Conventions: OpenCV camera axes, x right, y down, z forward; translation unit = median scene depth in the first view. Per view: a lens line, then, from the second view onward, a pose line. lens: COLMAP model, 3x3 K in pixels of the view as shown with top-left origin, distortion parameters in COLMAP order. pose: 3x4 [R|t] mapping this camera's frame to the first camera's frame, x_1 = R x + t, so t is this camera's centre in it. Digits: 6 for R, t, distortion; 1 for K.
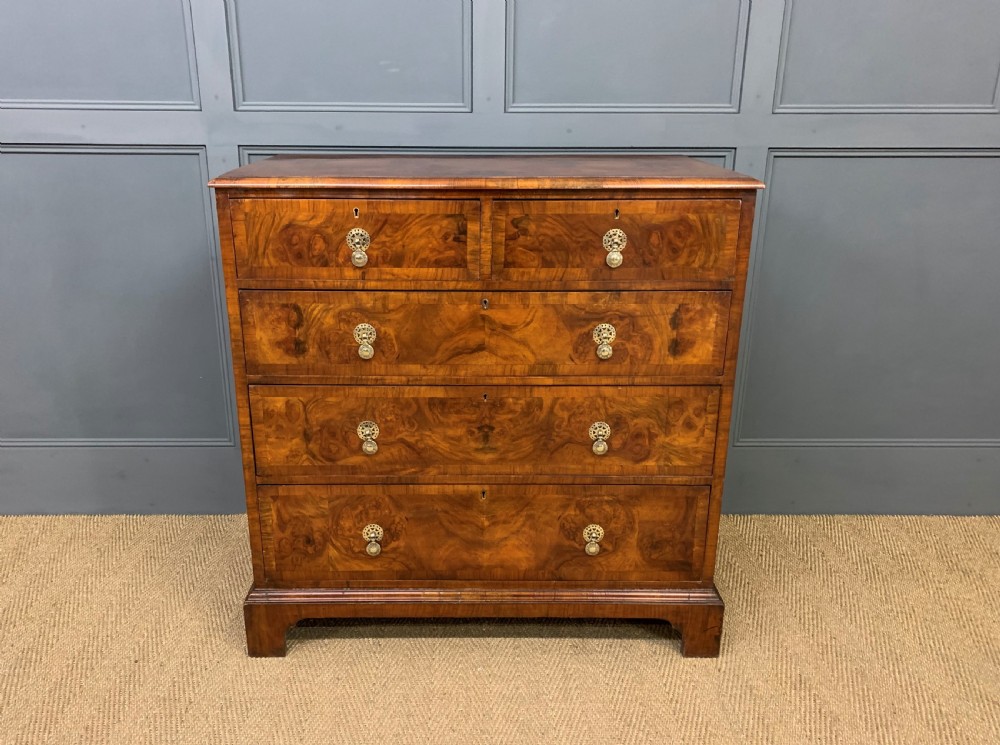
lens RADIAL K [[807.0, 0, 477.7], [0, 807.0, 378.6], [0, 0, 1]] dist [0.143182, -0.269583]
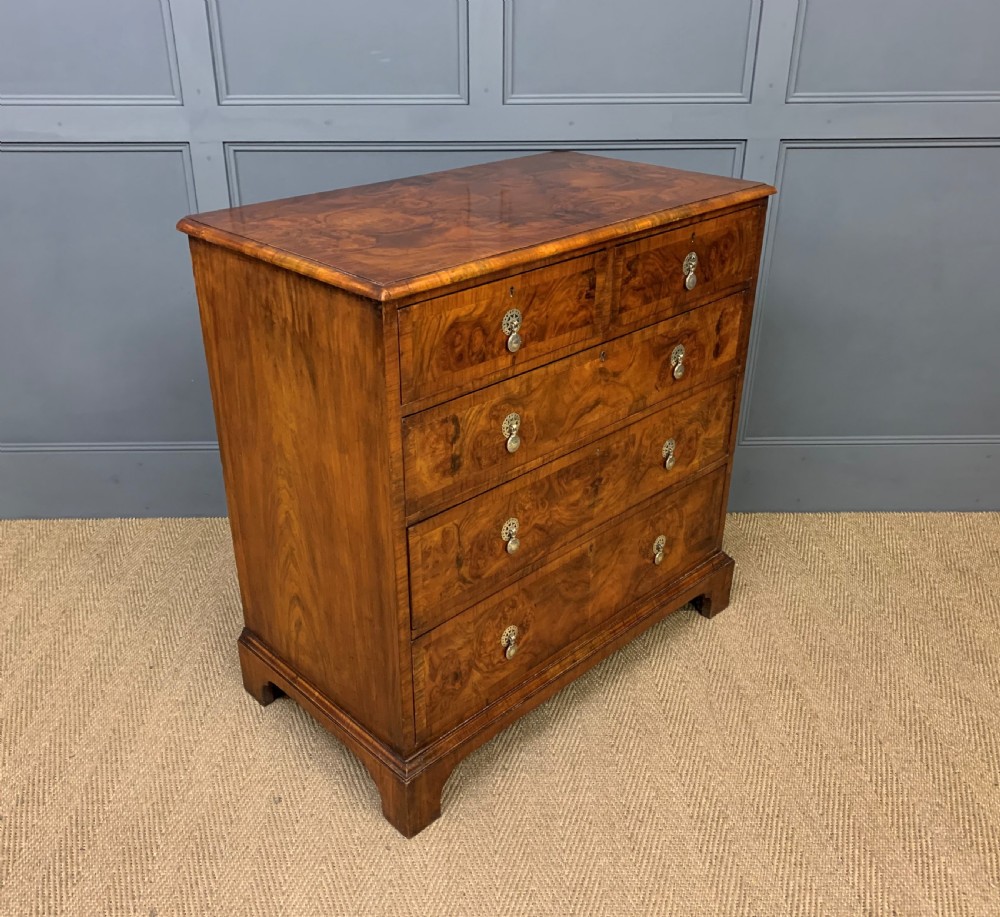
lens RADIAL K [[962.3, 0, 500.0], [0, 962.3, 458.5], [0, 0, 1]] dist [0.137573, -0.000582]
pose [[0.715310, -0.317122, 0.622708, -0.793601], [0.226705, 0.948215, 0.222472, -0.250750], [-0.661012, -0.017966, 0.750161, 0.233093]]
